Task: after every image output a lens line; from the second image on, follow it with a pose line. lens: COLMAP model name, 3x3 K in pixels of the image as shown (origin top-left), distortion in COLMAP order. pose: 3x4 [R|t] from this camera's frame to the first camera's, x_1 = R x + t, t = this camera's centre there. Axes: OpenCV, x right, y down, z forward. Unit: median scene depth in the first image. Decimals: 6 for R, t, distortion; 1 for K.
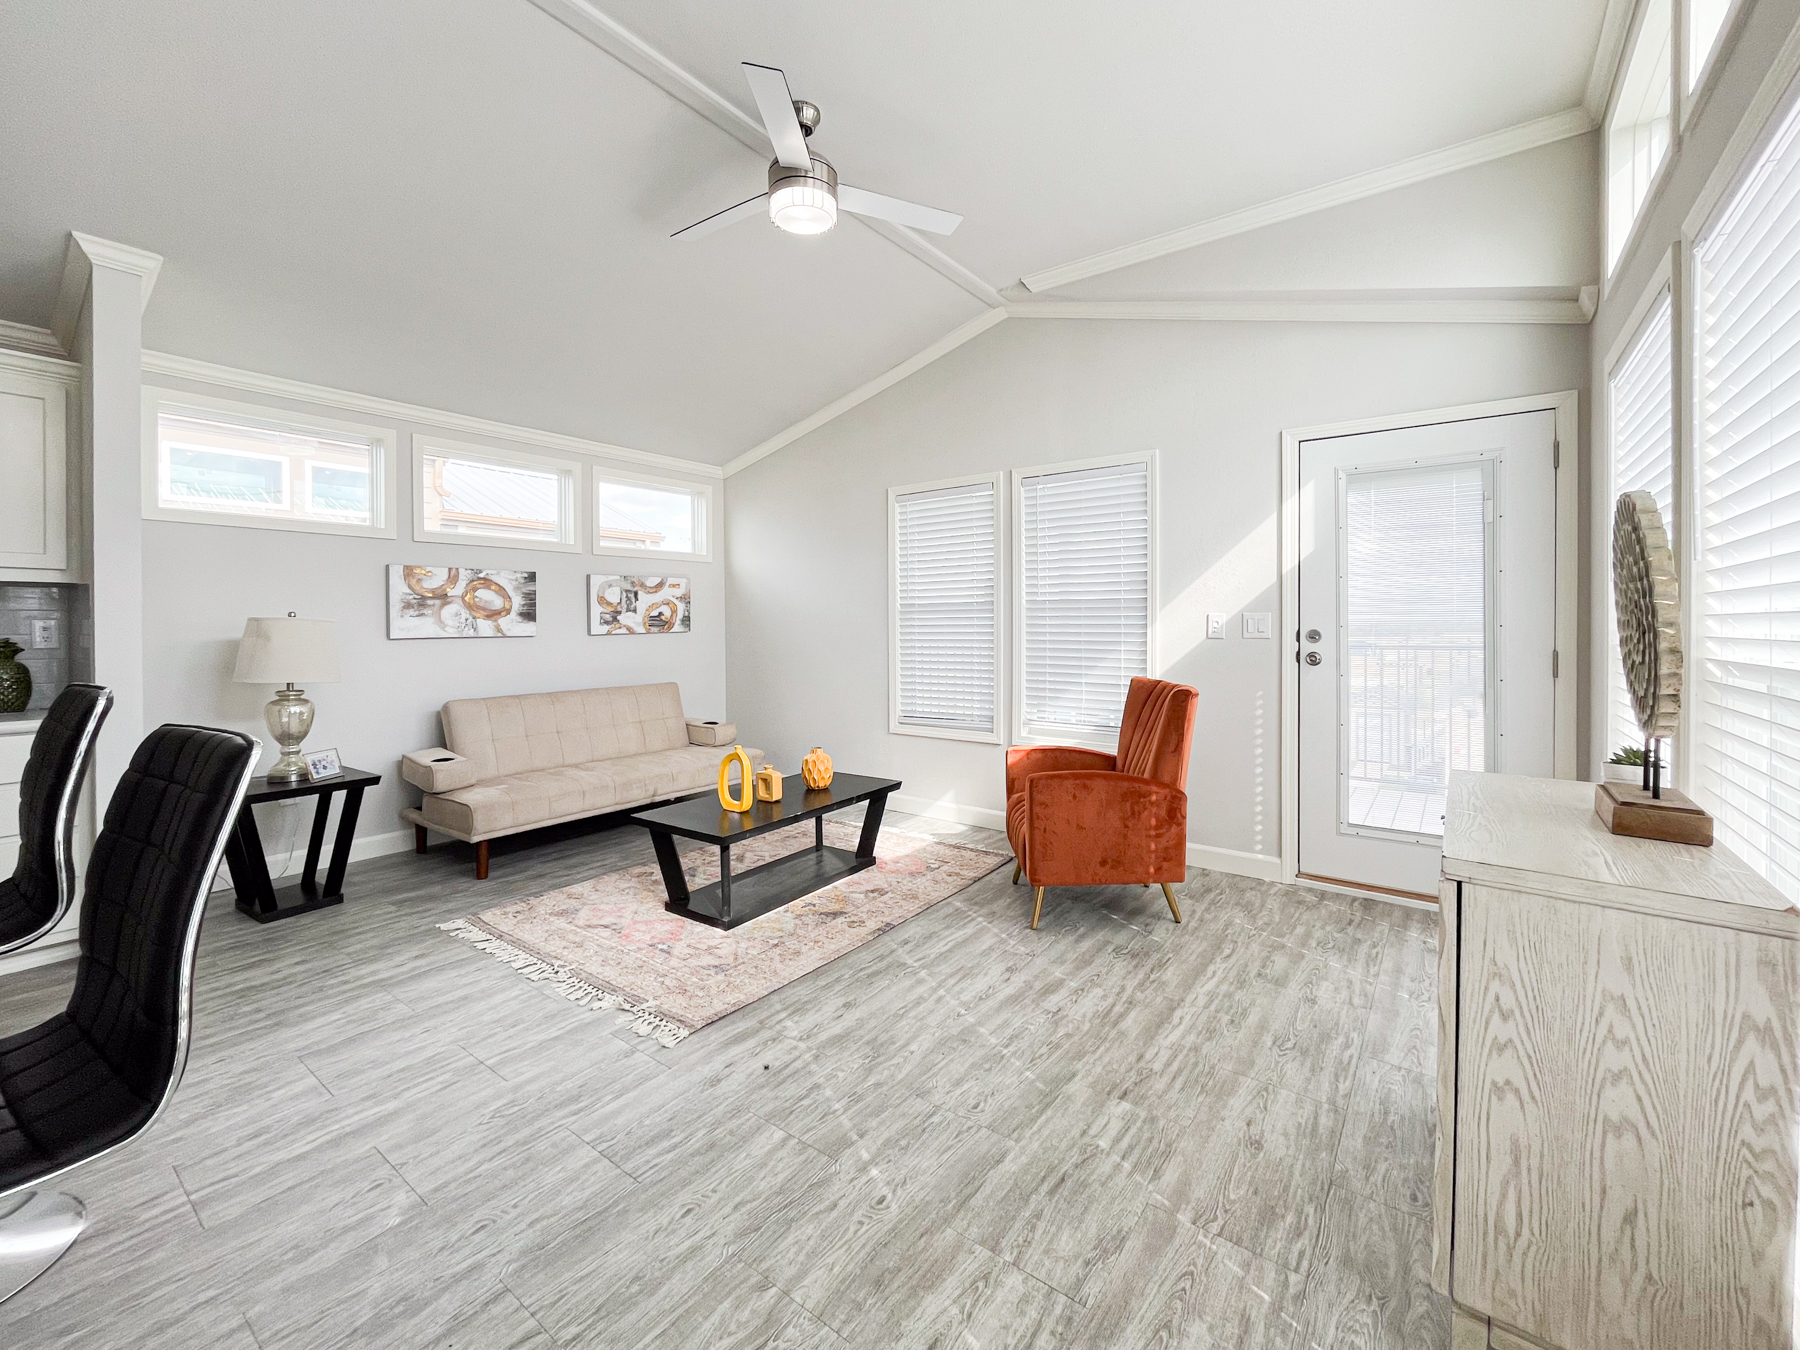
lens RADIAL K [[740.2, 0, 894.6], [0, 740.2, 626.6], [0, 0, 1]] dist [0.000423, -0.000045]
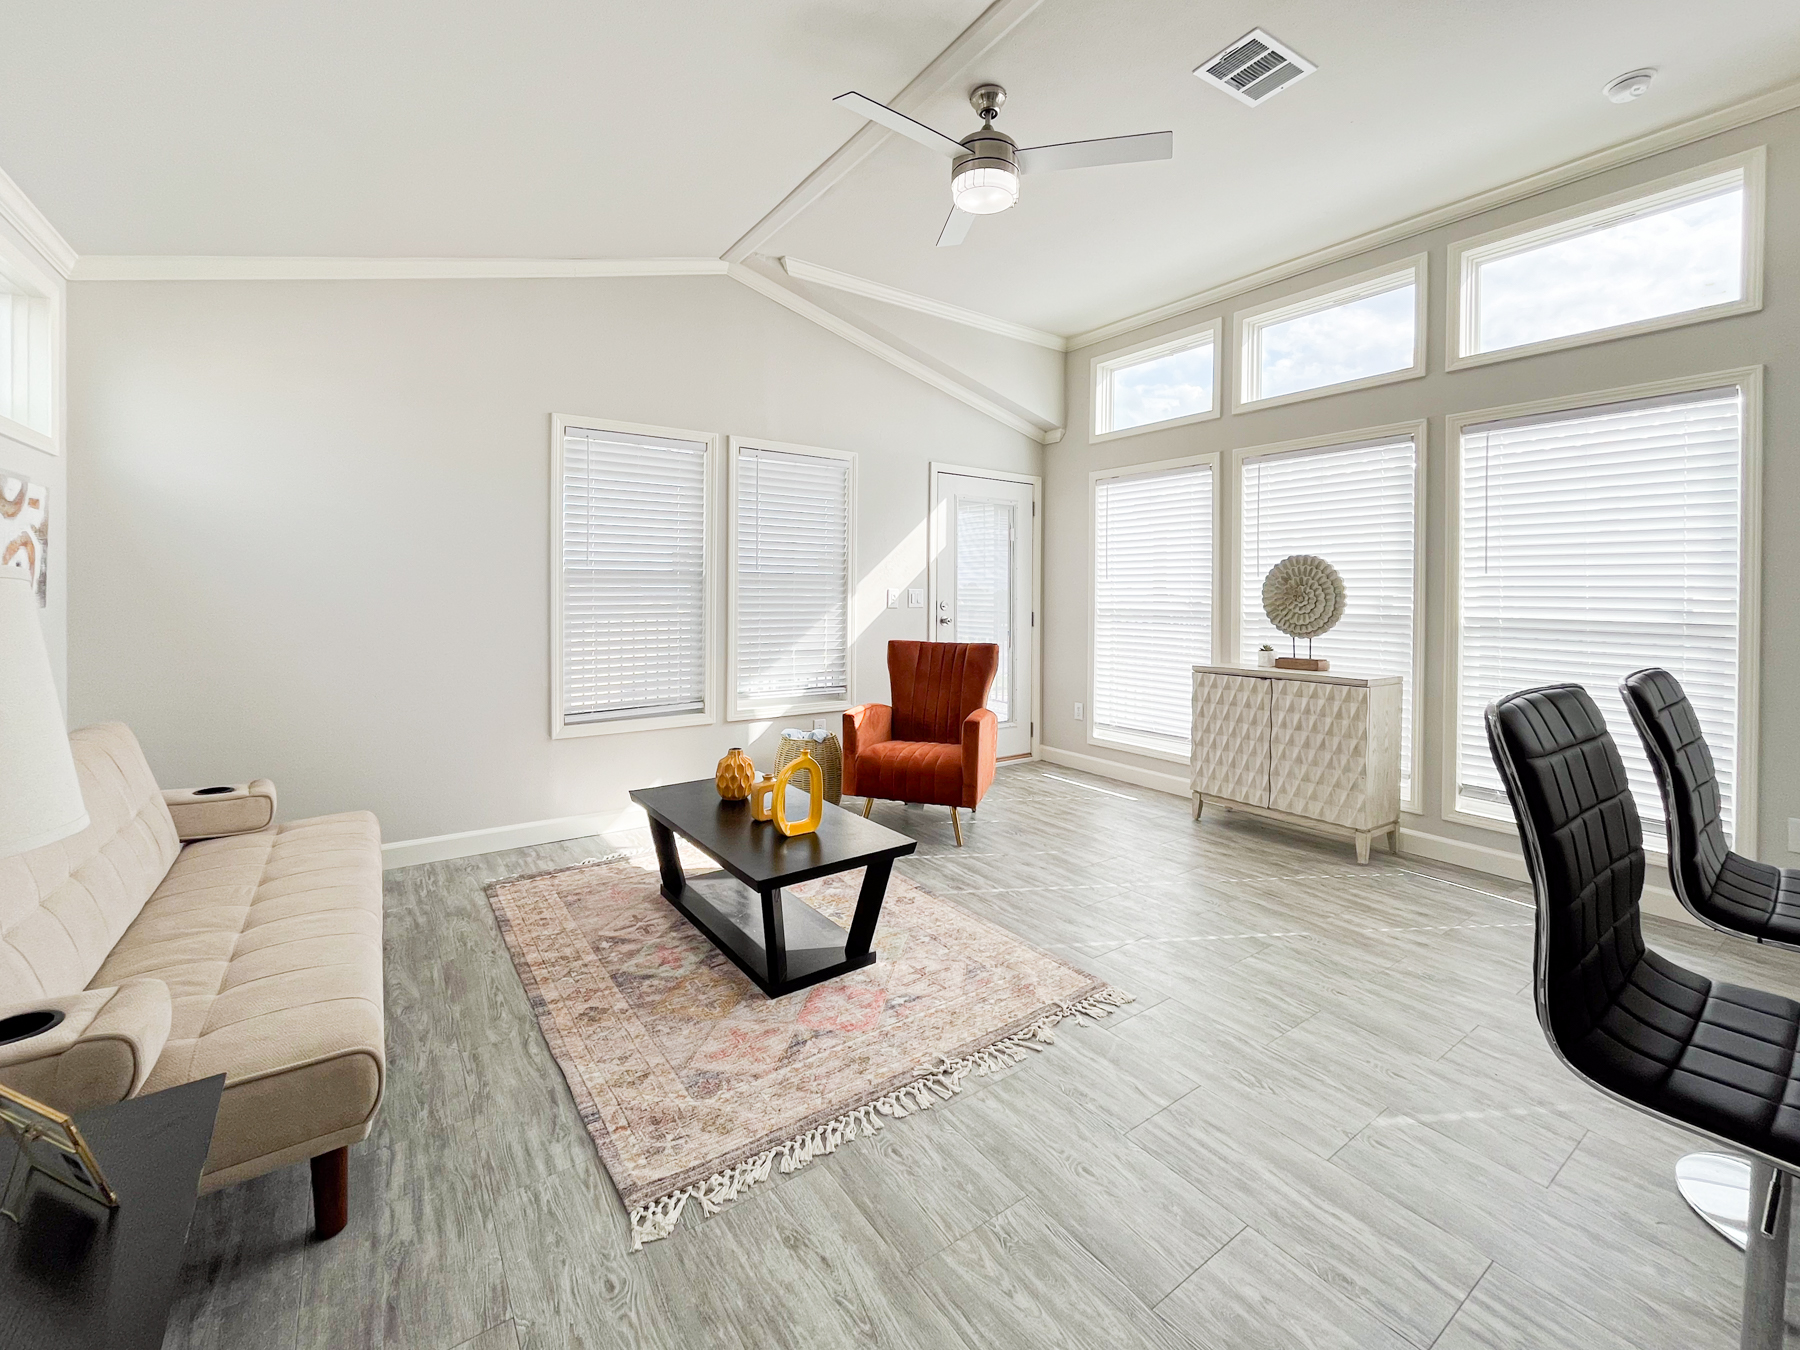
lens RADIAL K [[755.8, 0, 895.6], [0, 755.8, 600.8], [0, 0, 1]] dist [0.000379, 0.000593]
pose [[0.309532, -0.001848, 0.950887, -0.890966], [-0.002546, 0.999993, 0.002772, -0.000919], [-0.950886, -0.003279, 0.309525, 0.615442]]
